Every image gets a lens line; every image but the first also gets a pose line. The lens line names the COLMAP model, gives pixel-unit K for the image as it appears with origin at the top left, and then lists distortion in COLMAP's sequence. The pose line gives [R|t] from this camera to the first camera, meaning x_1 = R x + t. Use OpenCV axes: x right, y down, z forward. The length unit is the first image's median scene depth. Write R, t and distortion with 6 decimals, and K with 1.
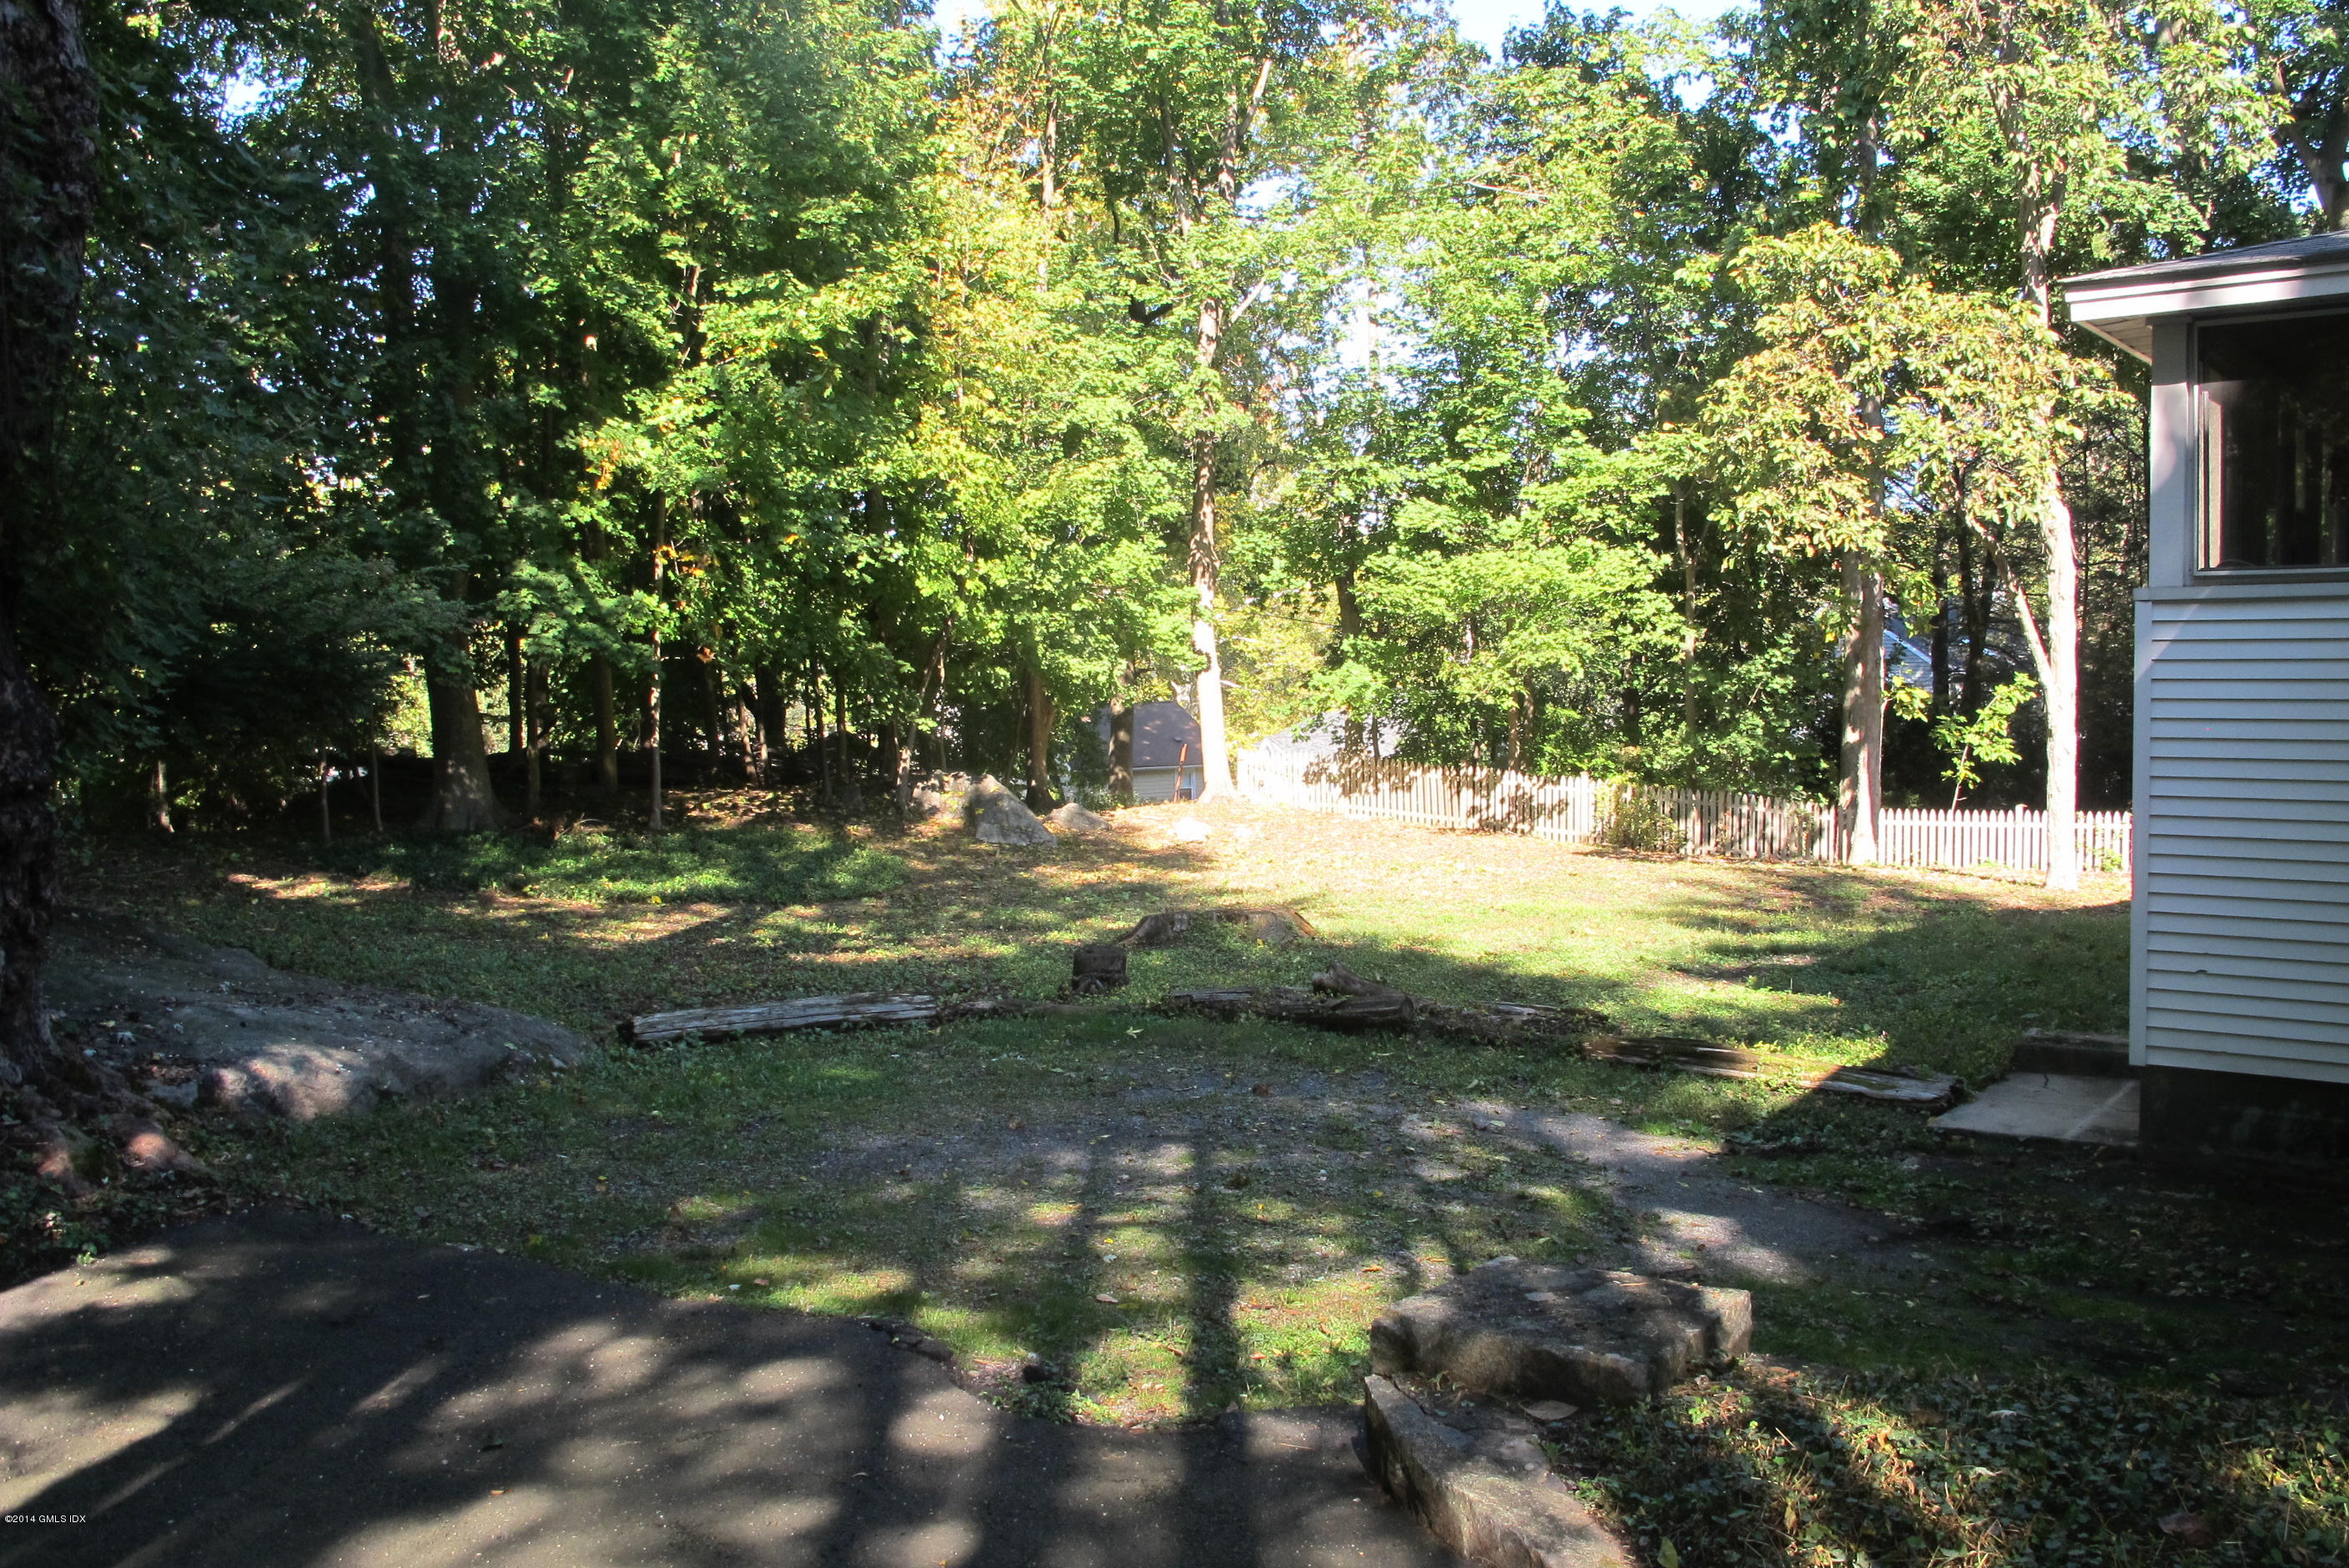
lens RADIAL K [[1988.0, 0, 1180.3], [0, 1988.0, 755.5], [0, 0, 1]] dist [-0.141668, 0.118110]
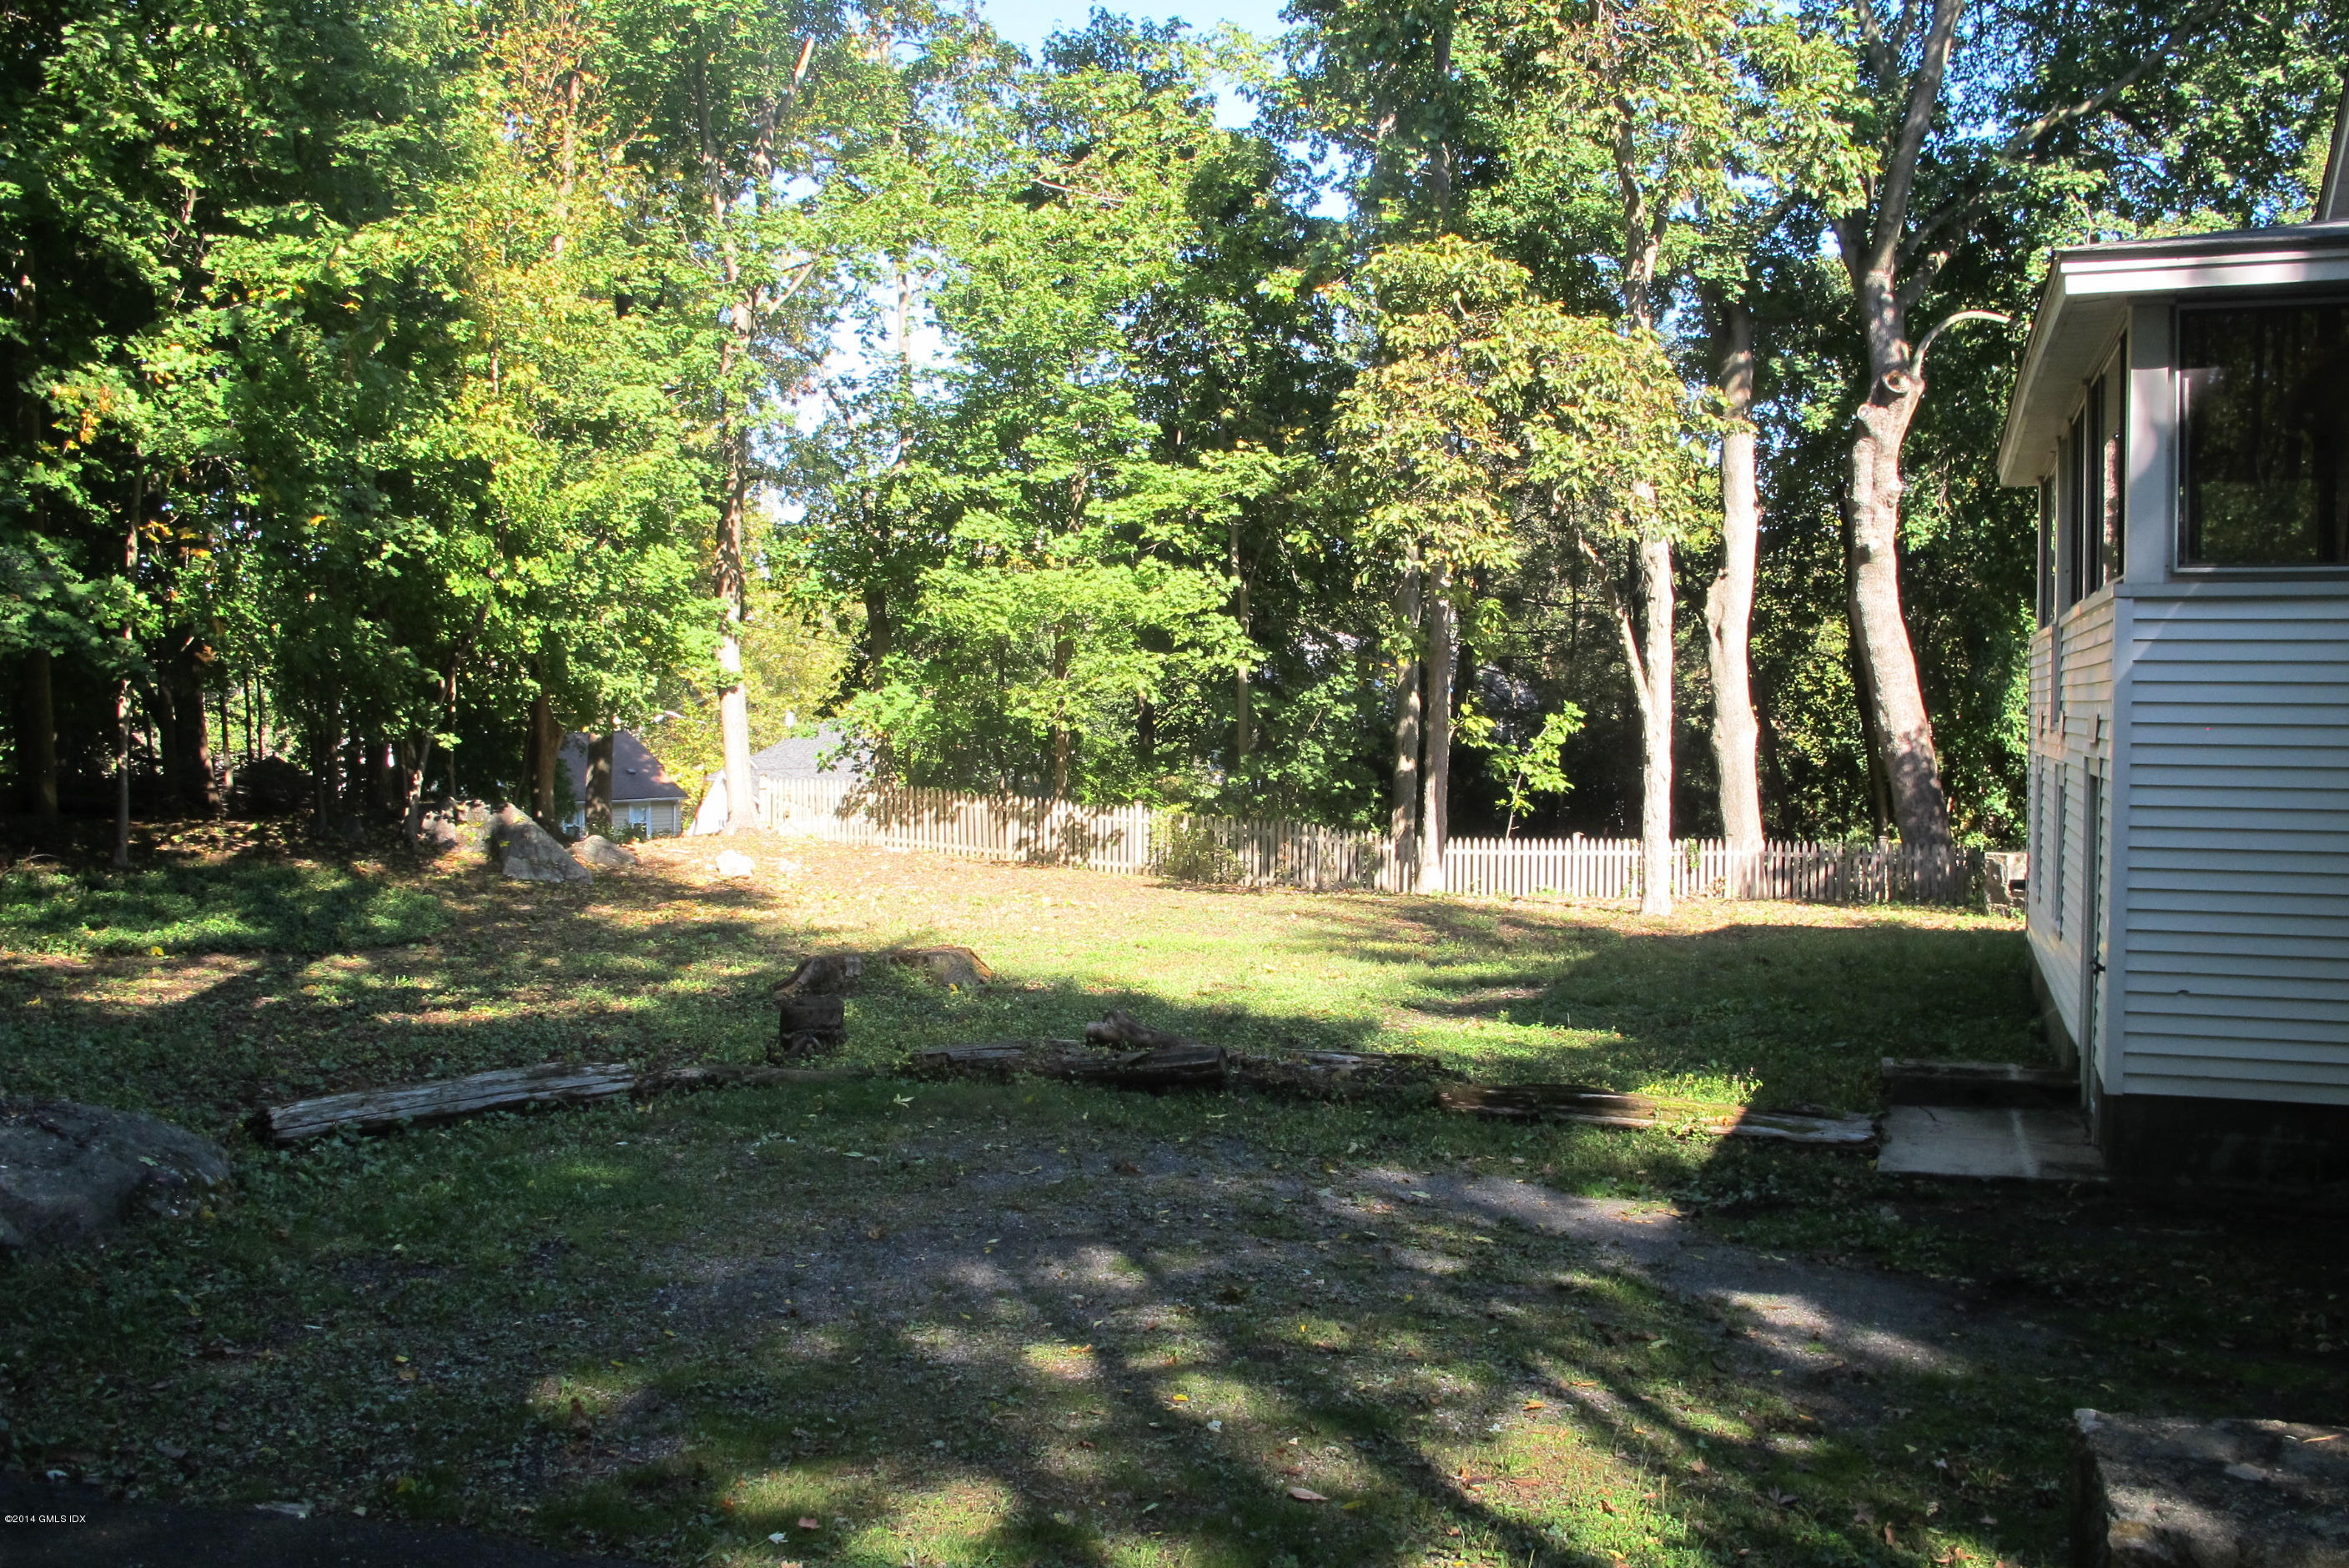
lens RADIAL K [[1988.0, 0, 1180.3], [0, 1988.0, 755.5], [0, 0, 1]] dist [-0.141668, 0.118110]
pose [[0.955326, 0.006592, 0.295481, -0.085376], [-0.000906, 0.999812, -0.019376, 0.006390], [-0.295554, 0.018242, 0.955152, 0.097365]]
